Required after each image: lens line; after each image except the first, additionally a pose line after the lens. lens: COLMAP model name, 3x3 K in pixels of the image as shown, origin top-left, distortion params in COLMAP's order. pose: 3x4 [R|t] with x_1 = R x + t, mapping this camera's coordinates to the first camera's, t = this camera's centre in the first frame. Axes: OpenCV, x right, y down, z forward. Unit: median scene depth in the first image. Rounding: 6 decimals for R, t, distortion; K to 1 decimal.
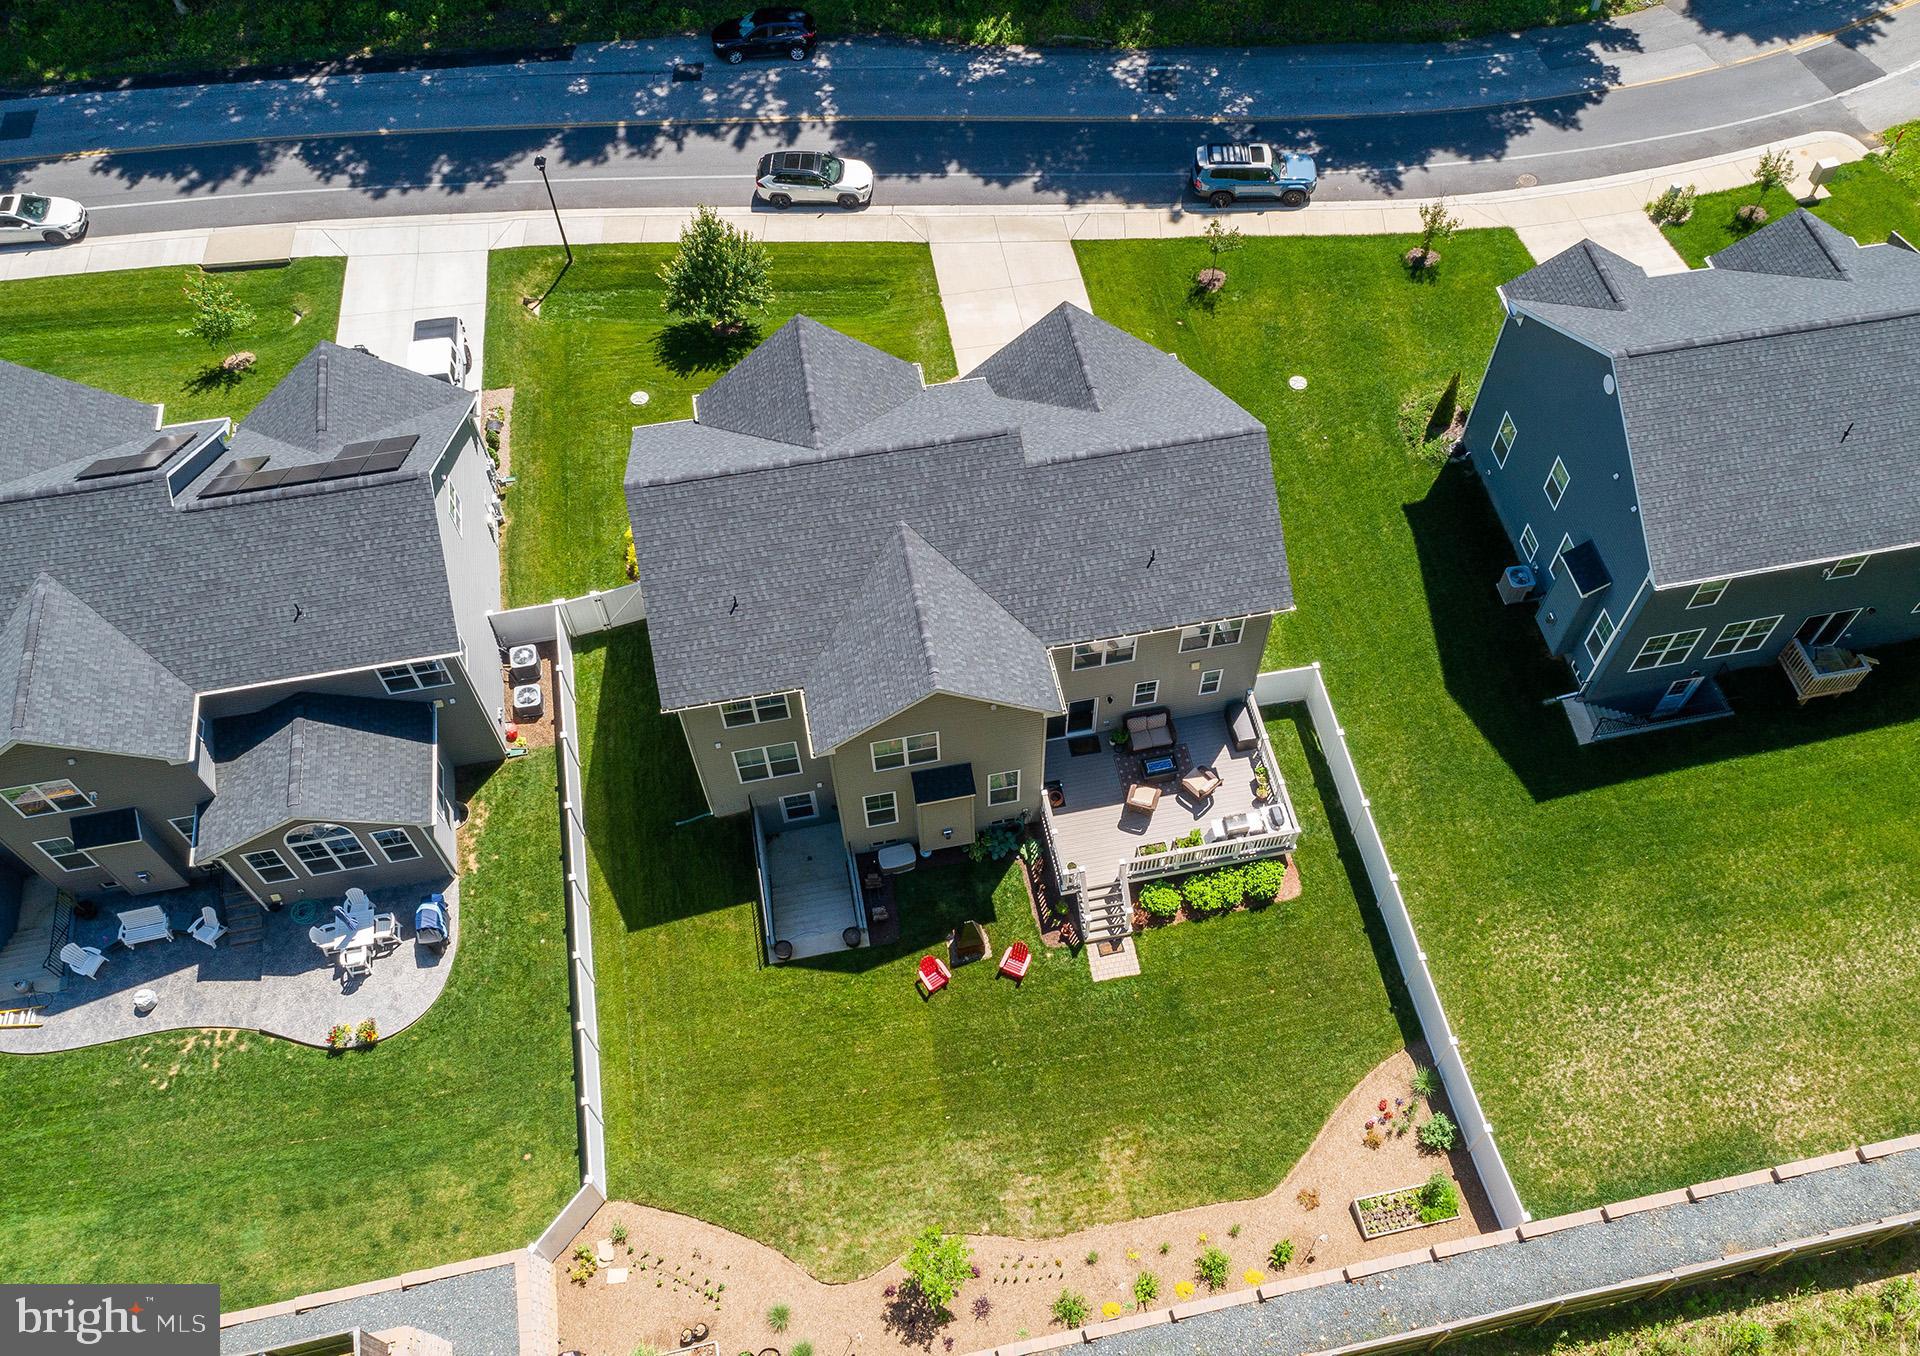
lens RADIAL K [[1575.5, 0, 1015.1], [0, 1575.5, 678.4], [0, 0, 1]] dist [-0.000275, 0.001876]
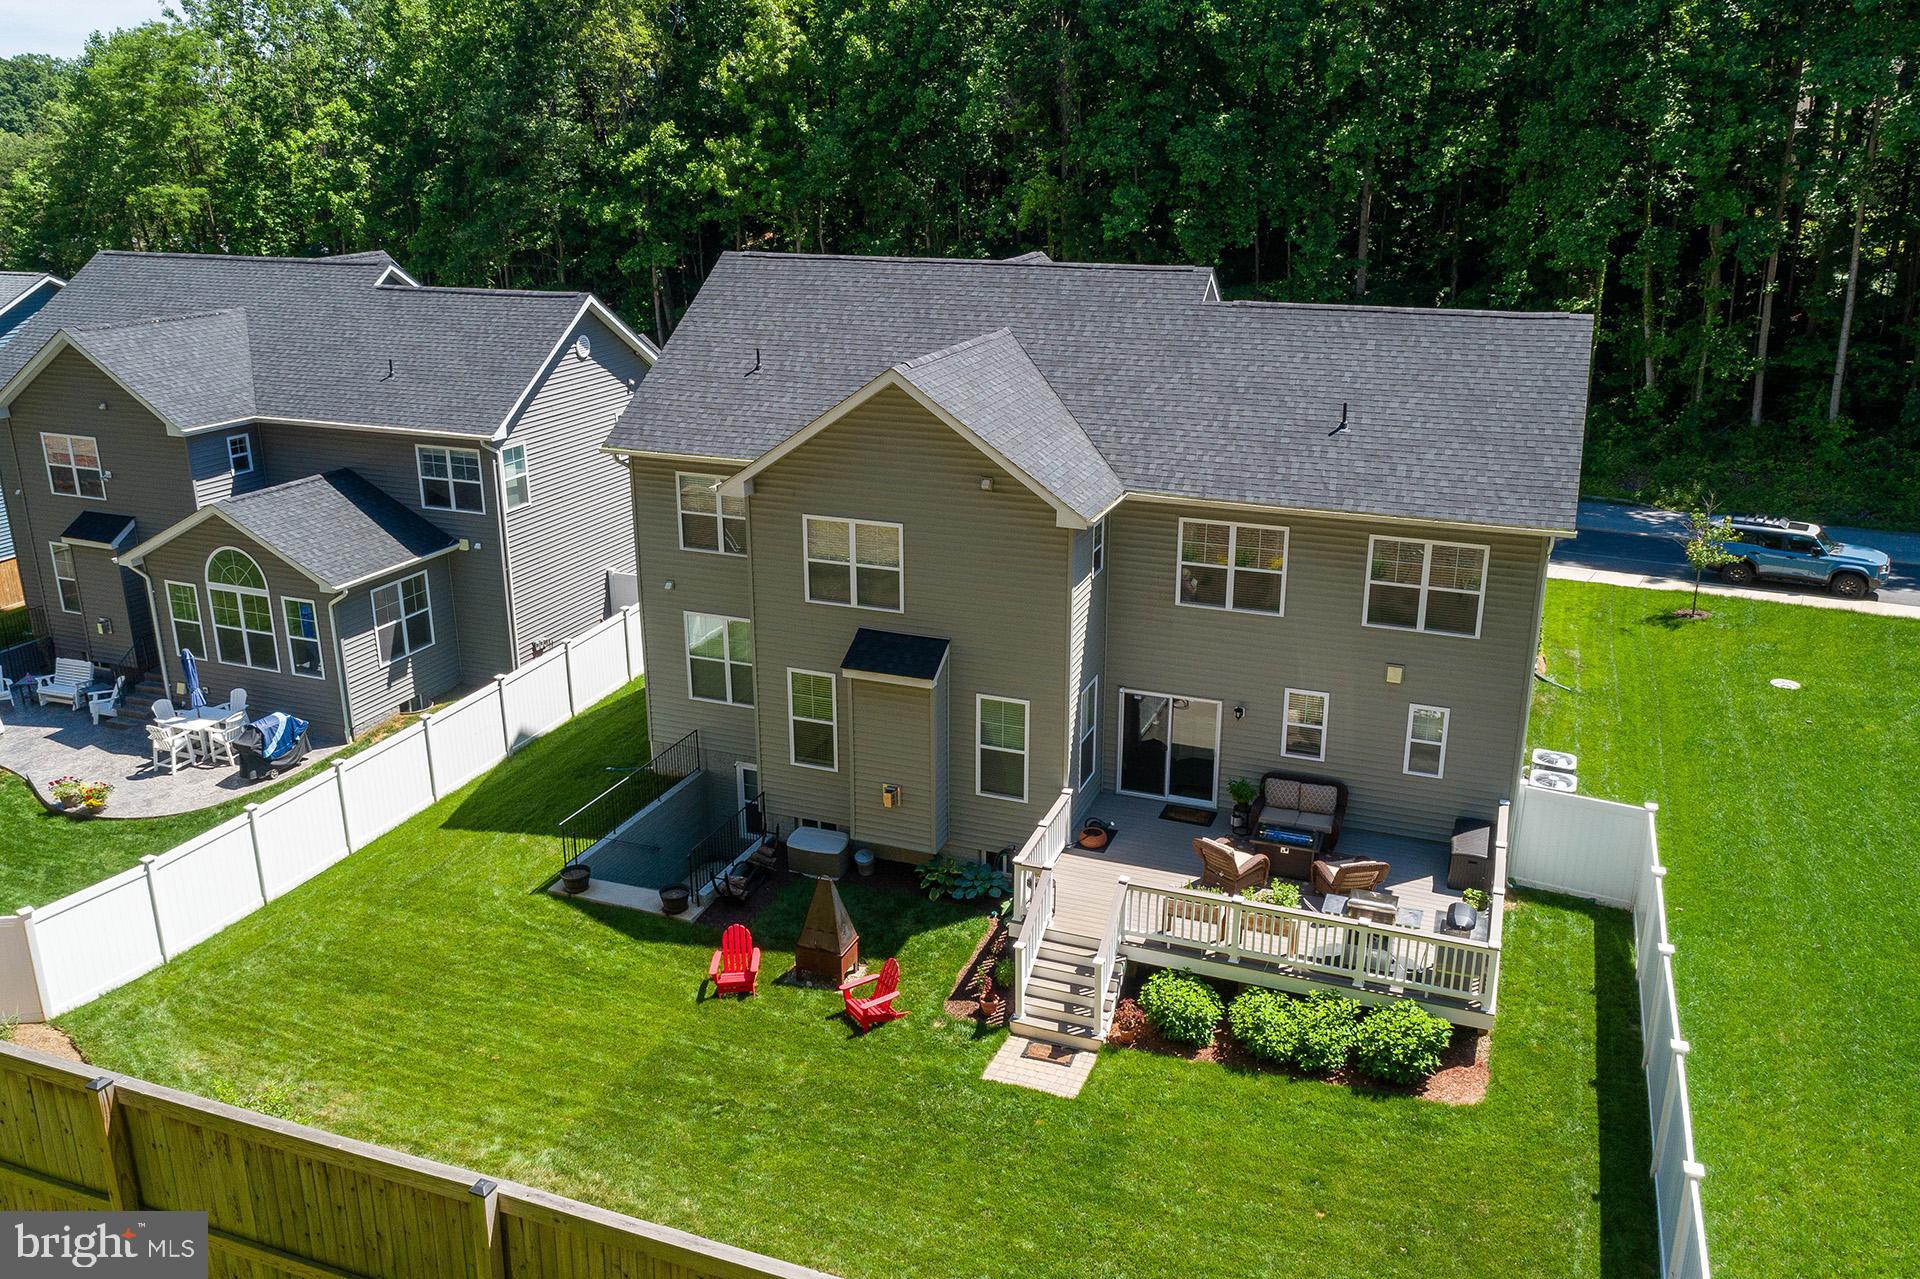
lens RADIAL K [[1479.8, 0, 964.9], [0, 1479.8, 601.7], [0, 0, 1]] dist [-0.004842, 0.002569]
pose [[0.841459, 0.152464, -0.518364, 0.258074], [-0.449221, 0.730503, -0.514360, 0.318417], [0.300245, 0.665673, 0.683178, 0.577388]]
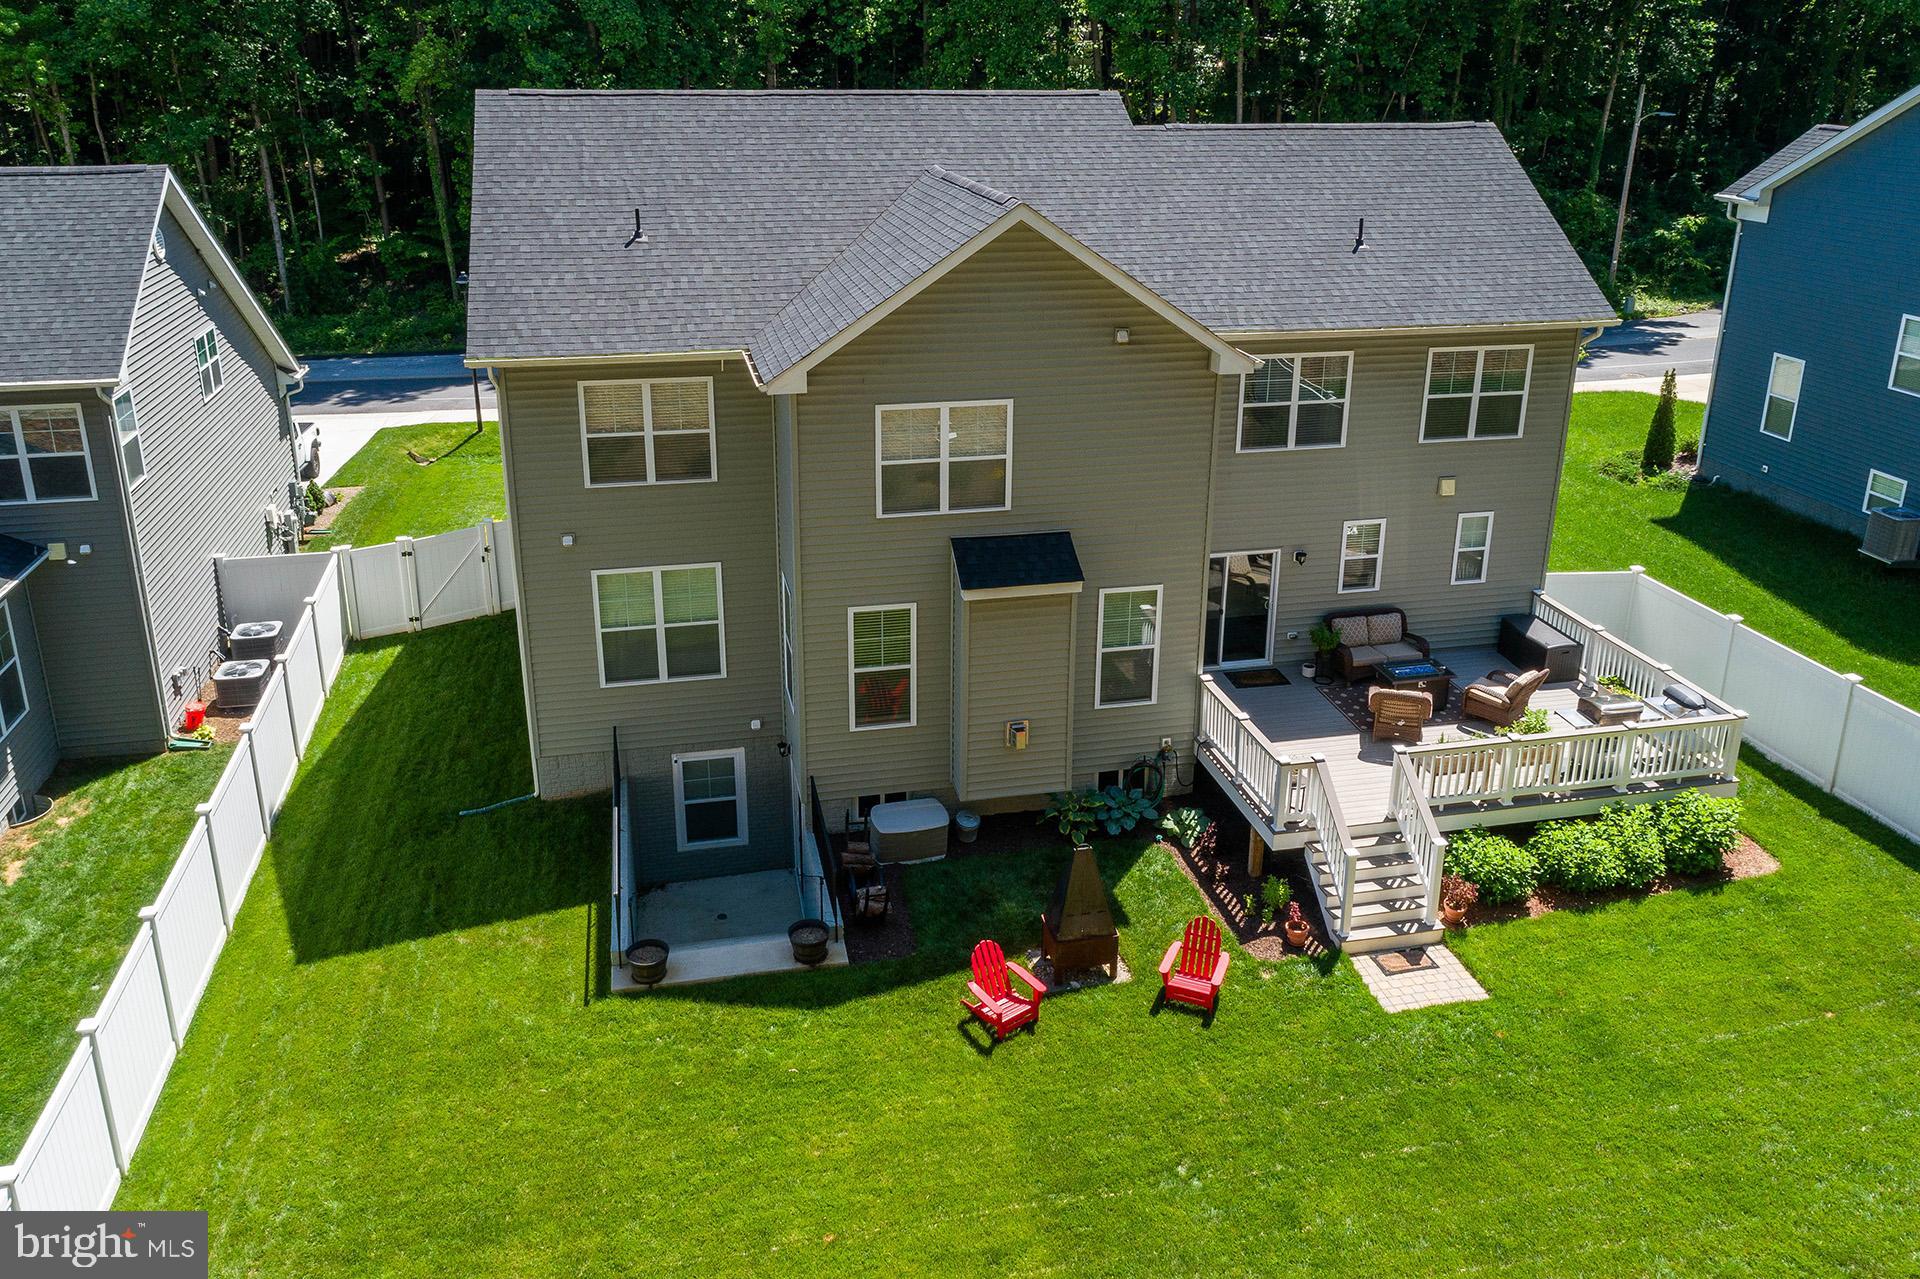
lens RADIAL K [[1475.7, 0, 964.1], [0, 1475.7, 505.9], [0, 0, 1]] dist [0.001215, -0.000649]
pose [[0.999876, -0.008165, 0.013476, -0.064772], [0.014876, 0.771158, -0.636470, 0.330628], [-0.005196, 0.636592, 0.771183, 0.606090]]
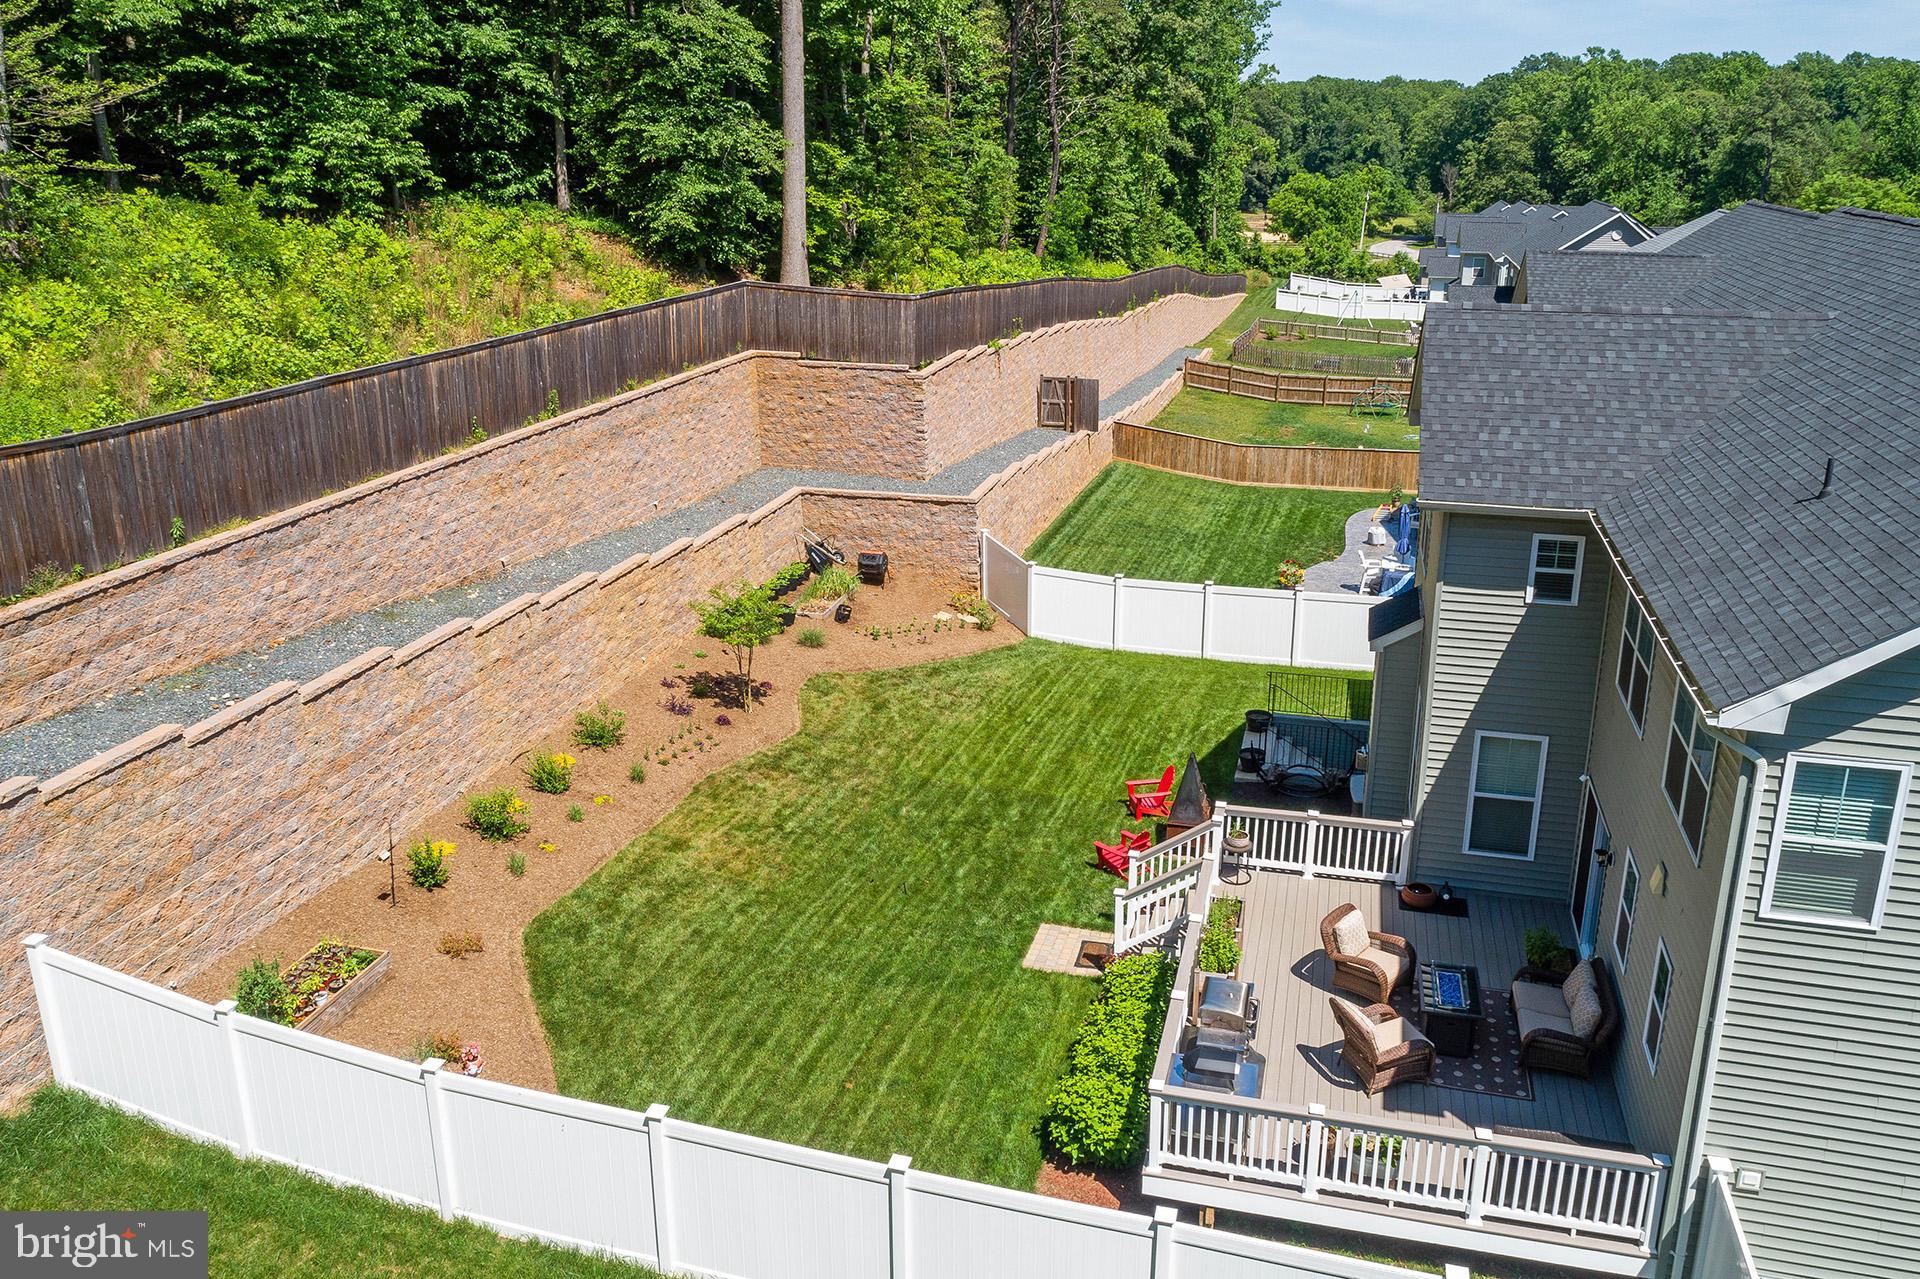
lens RADIAL K [[1479.8, 0, 964.9], [0, 1479.8, 601.7], [0, 0, 1]] dist [-0.004842, 0.002569]
pose [[-0.443707, 0.262083, -0.856993, 0.454237], [-0.755161, 0.405574, 0.515016, -0.087531], [0.482551, 0.875684, 0.017959, 0.871844]]
